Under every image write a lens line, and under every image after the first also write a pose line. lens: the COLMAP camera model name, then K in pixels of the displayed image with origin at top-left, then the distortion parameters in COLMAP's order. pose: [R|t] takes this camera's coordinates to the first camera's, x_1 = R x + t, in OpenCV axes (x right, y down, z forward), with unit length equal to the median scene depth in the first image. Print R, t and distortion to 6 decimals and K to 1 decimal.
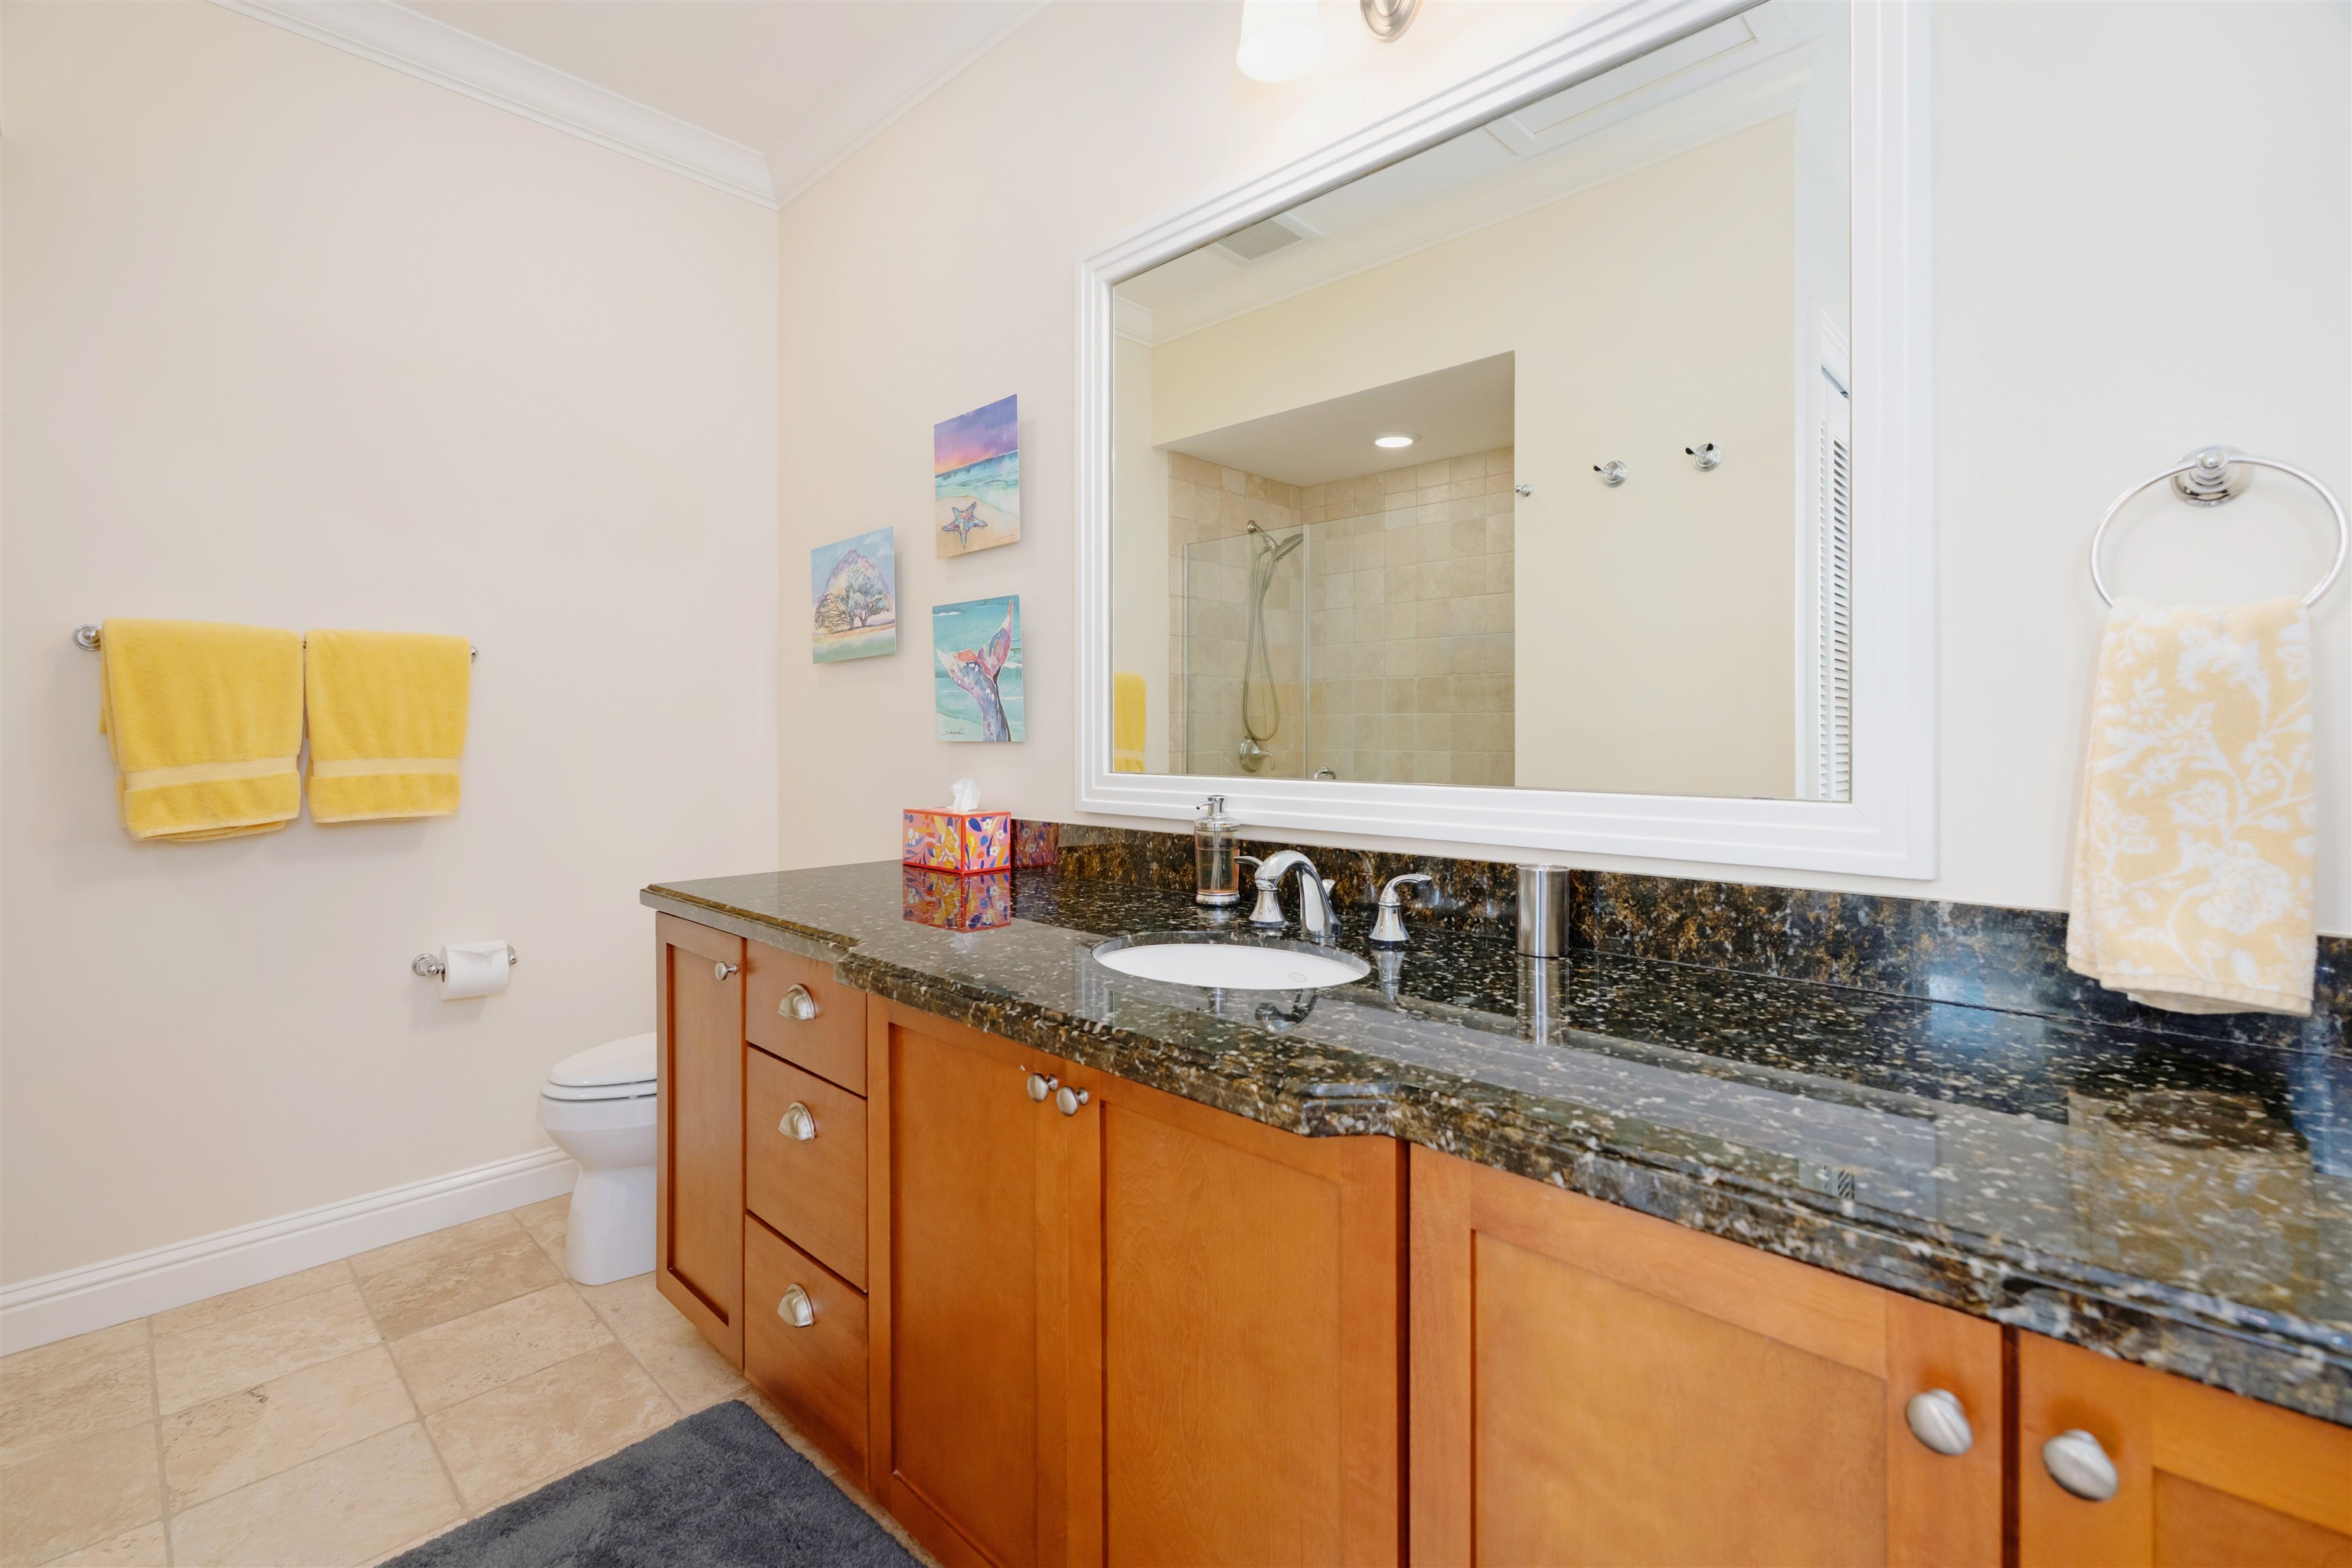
lens RADIAL K [[1040.1, 0, 1183.5], [0, 1040.1, 739.6], [0, 0, 1]] dist [-0.001648, 0.000012]
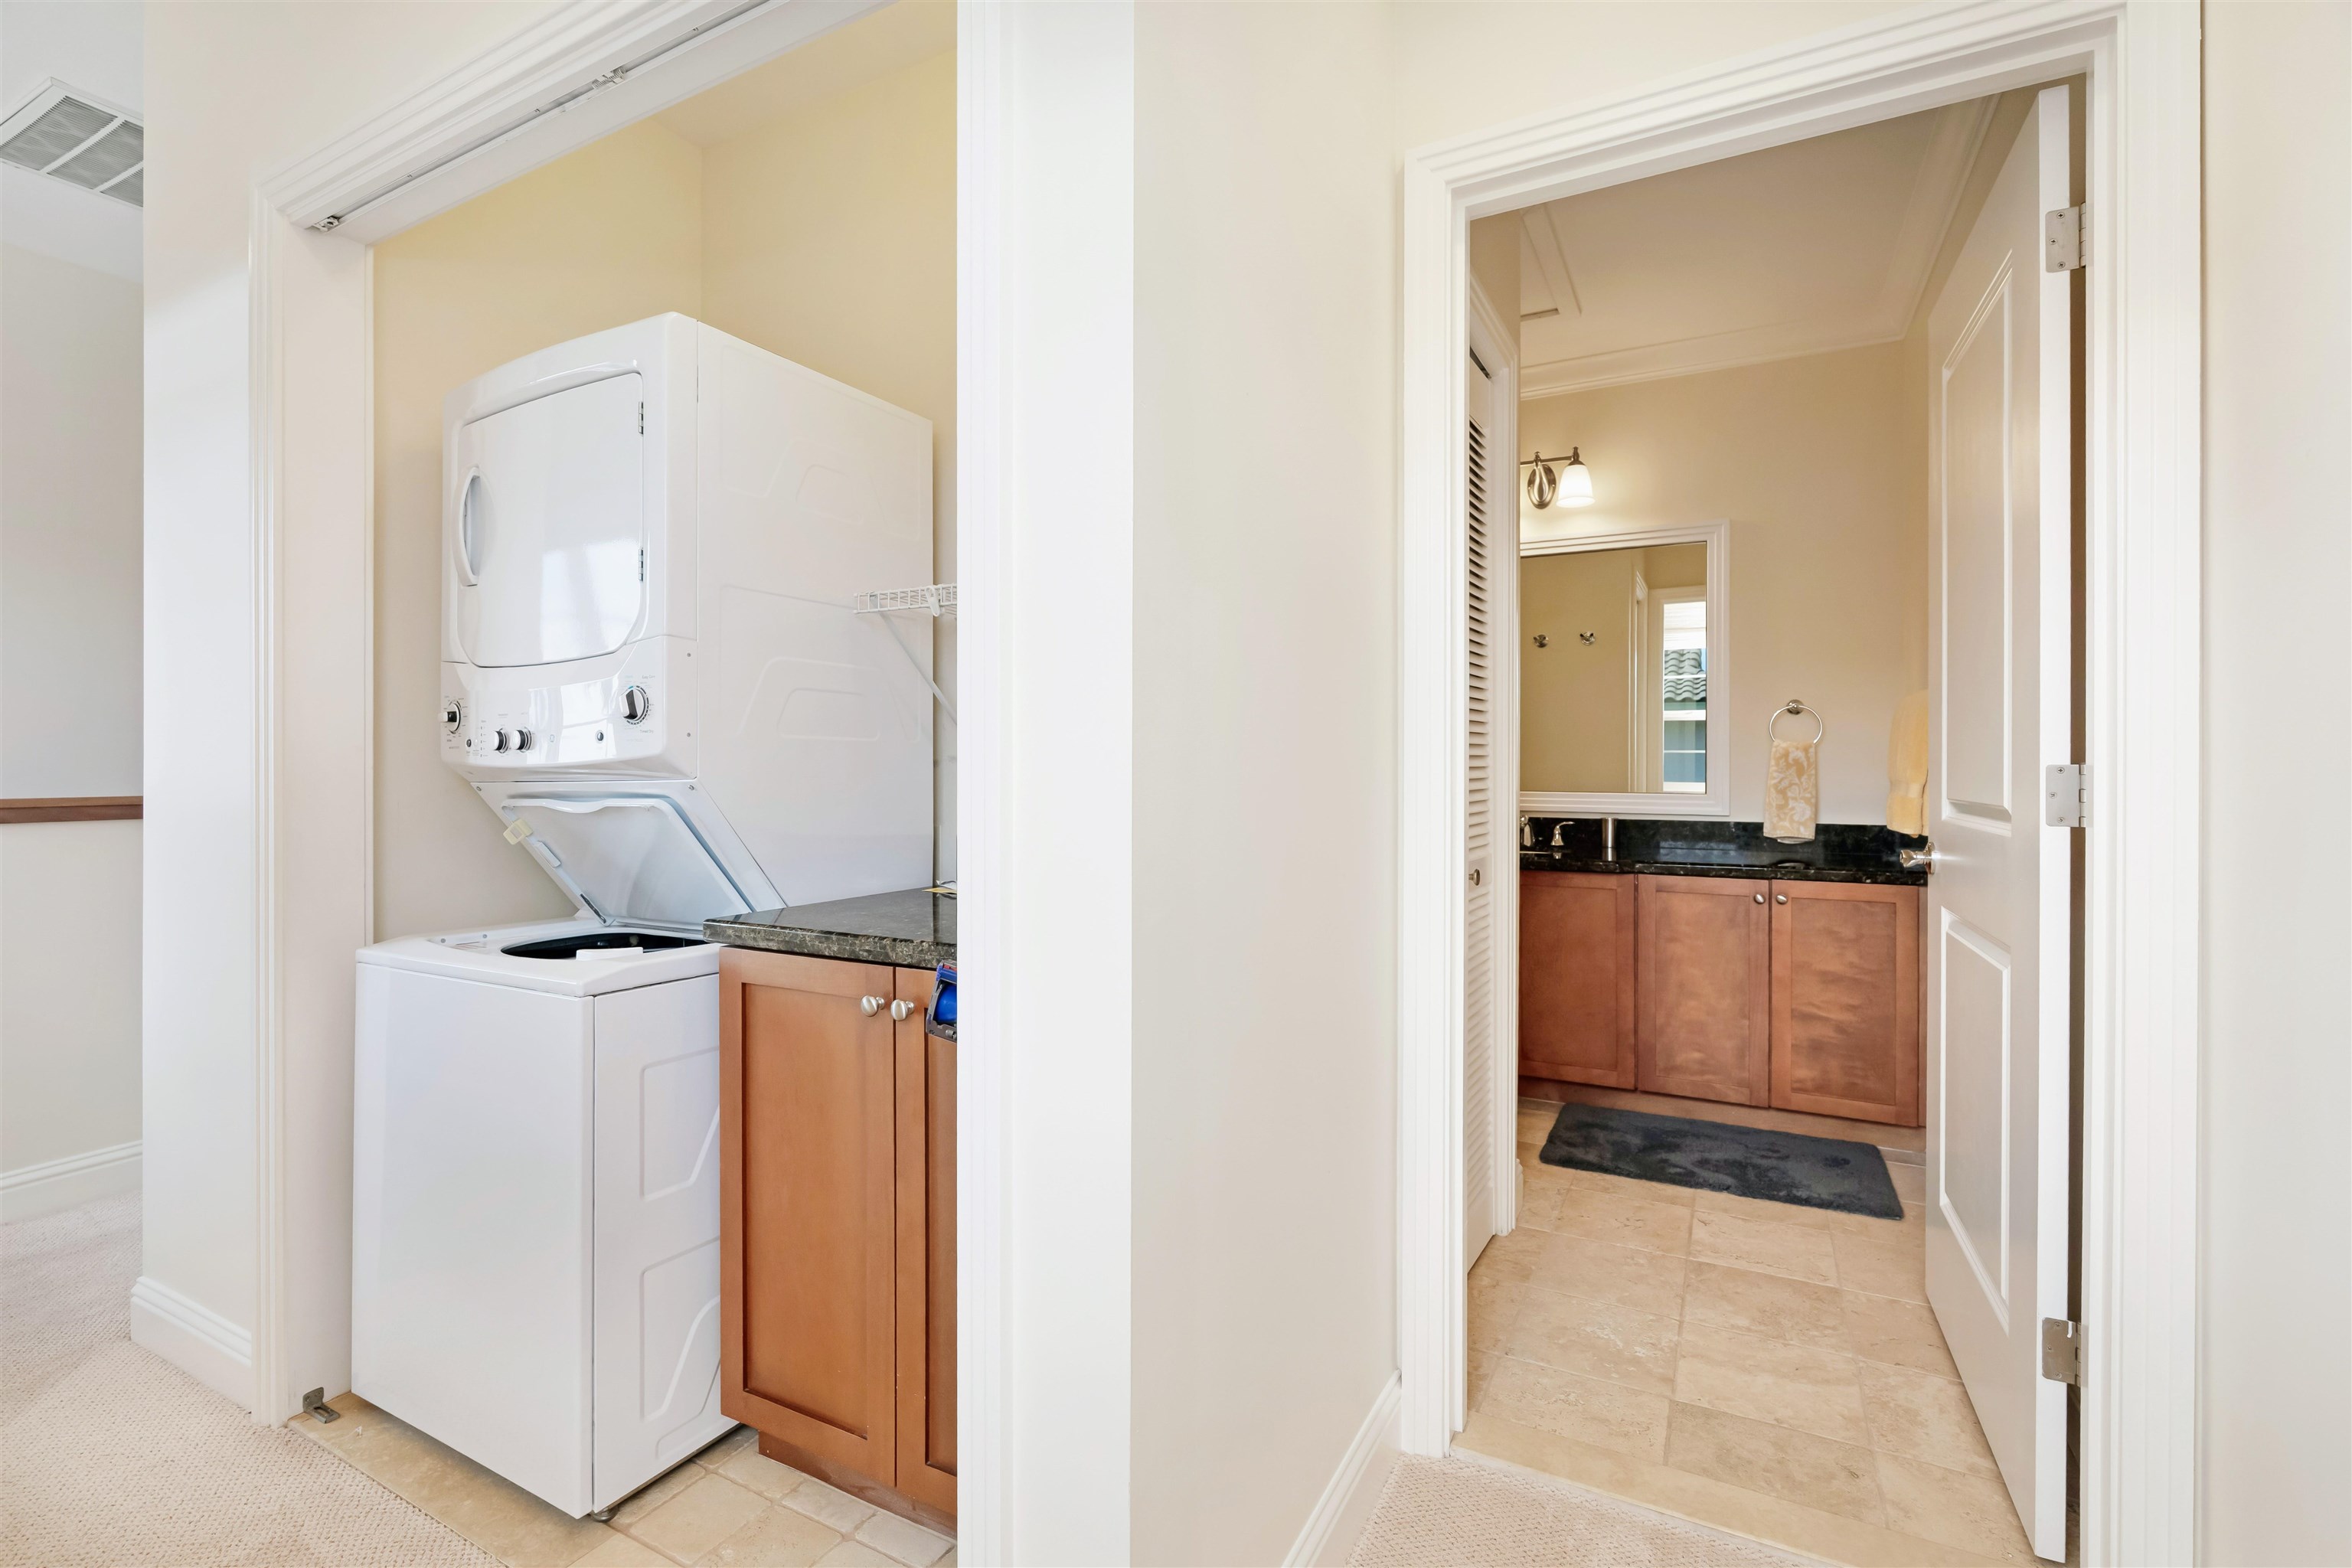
lens RADIAL K [[1040.1, 0, 1182.9], [0, 1040.1, 772.0], [0, 0, 1]] dist [-0.001648, 0.000012]
pose [[0.964387, -0.002258, 0.264487, -1.650664], [0.002329, 0.999997, 0.000048, -0.012864], [-0.264486, 0.000570, 0.964389, -1.576314]]
